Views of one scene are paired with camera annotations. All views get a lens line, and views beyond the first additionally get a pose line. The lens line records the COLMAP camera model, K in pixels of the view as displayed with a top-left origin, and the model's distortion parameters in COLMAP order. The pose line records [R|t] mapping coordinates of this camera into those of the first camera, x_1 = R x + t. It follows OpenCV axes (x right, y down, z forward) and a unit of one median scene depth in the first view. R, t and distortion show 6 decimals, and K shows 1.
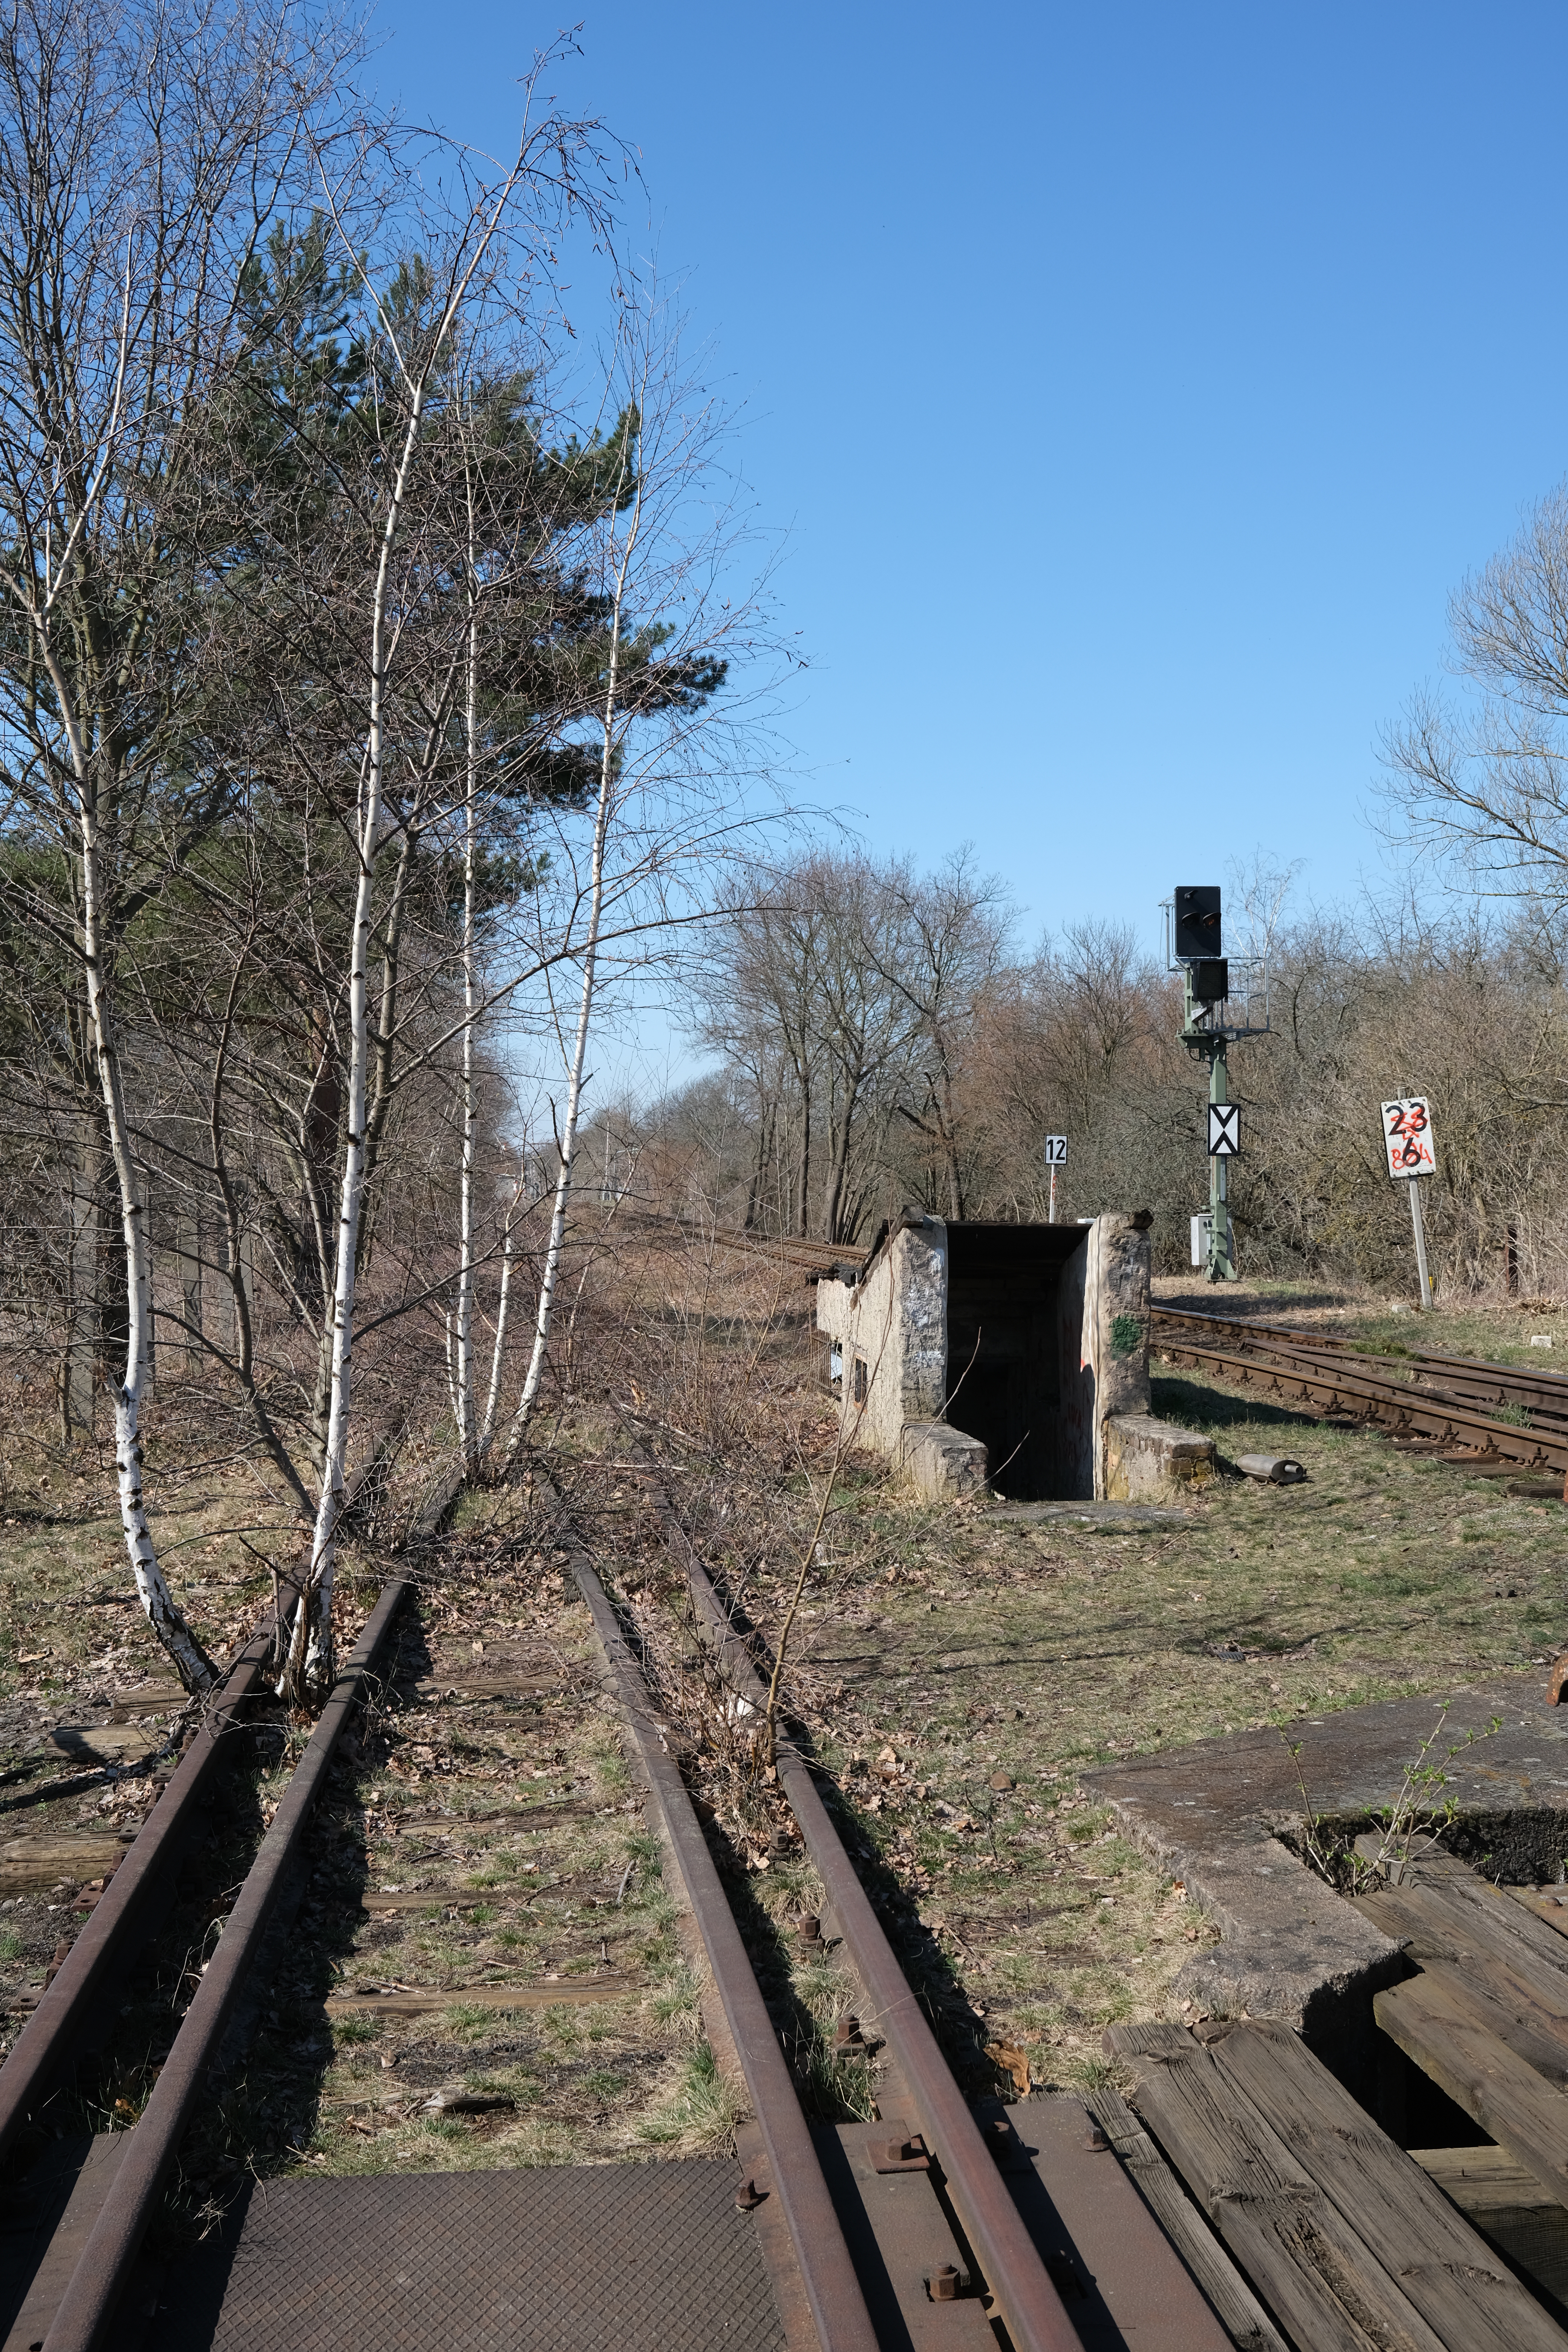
lens RADIAL K [[2423.8, 0, 784.0], [0, 2423.8, 1176.0], [0, 0, 1]] dist [-0.055158, 0.170821]
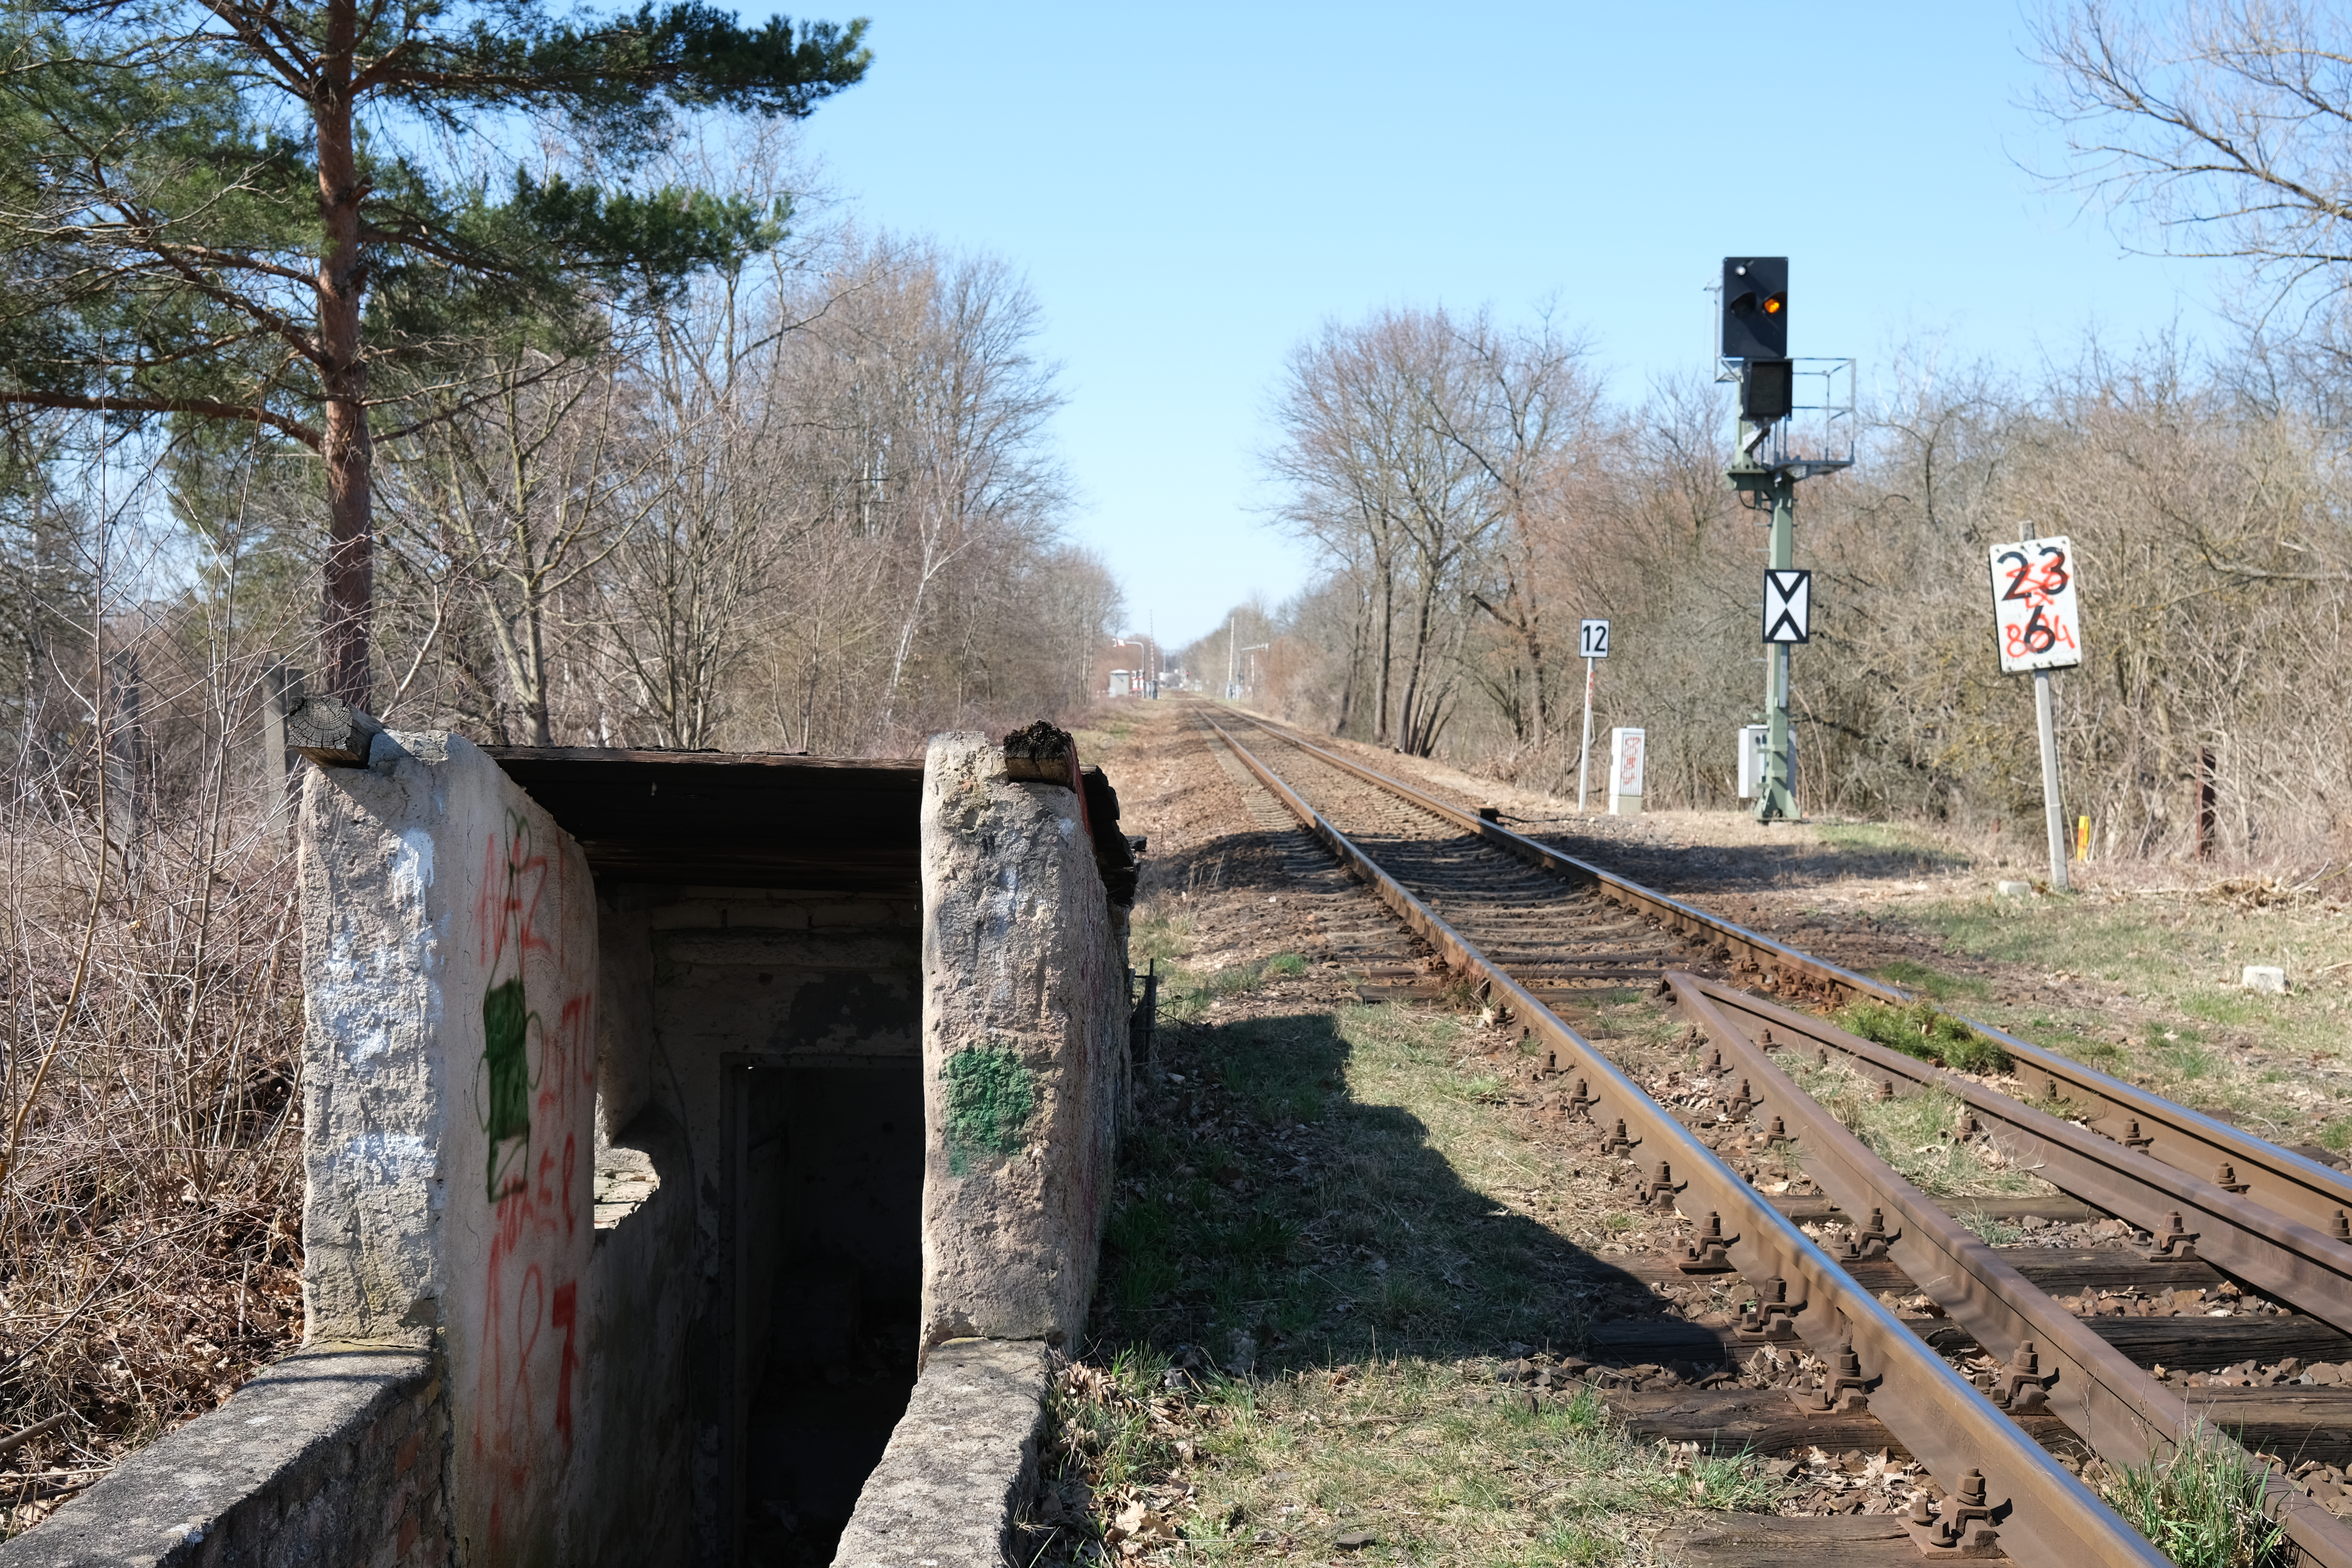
lens RADIAL K [[2327.4, 0, 1176.0], [0, 2327.4, 784.0], [0, 0, 1]] dist [-0.078589, 0.159879]
pose [[0.991938, 0.017572, -0.125503, 0.092342], [-0.011798, 0.998844, 0.046604, 0.003337], [0.126177, -0.044747, 0.990998, 0.311447]]
